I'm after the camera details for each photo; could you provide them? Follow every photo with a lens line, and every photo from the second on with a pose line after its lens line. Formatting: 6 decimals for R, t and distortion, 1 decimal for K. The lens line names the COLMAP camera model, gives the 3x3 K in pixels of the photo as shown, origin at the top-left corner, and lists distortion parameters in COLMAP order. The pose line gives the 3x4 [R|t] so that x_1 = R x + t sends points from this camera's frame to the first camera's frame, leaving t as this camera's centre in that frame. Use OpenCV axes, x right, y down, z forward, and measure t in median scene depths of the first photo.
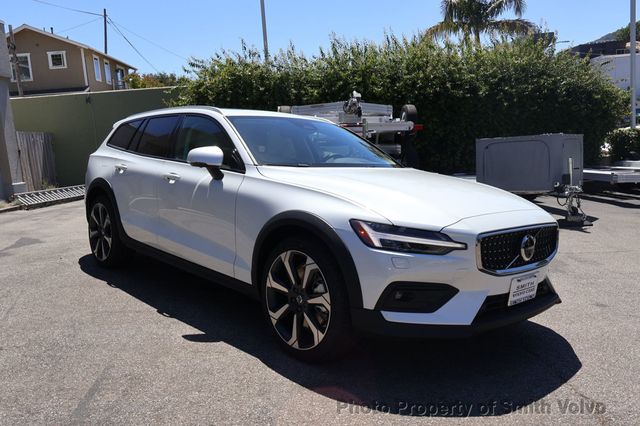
lens RADIAL K [[542.6, 0, 316.7], [0, 542.6, 210.4], [0, 0, 1]] dist [-0.019338, 0.011961]
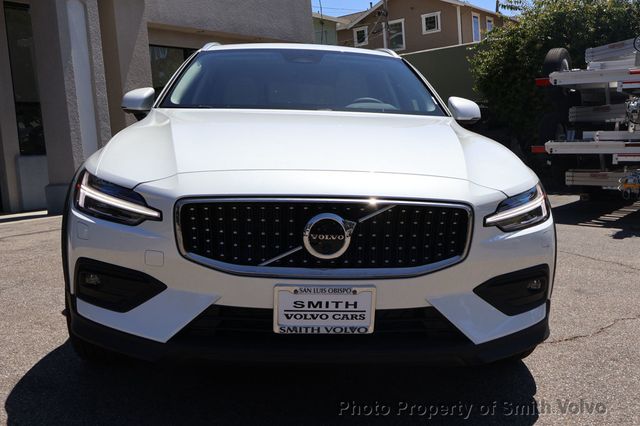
lens RADIAL K [[668.9, 0, 318.6], [0, 668.9, 215.5], [0, 0, 1]] dist [0.001746, 0.000000]
pose [[0.773590, 0.073509, -0.629408, 0.817198], [-0.063715, 0.997238, 0.038158, 0.023402], [0.630475, 0.010584, 0.776138, 0.474948]]
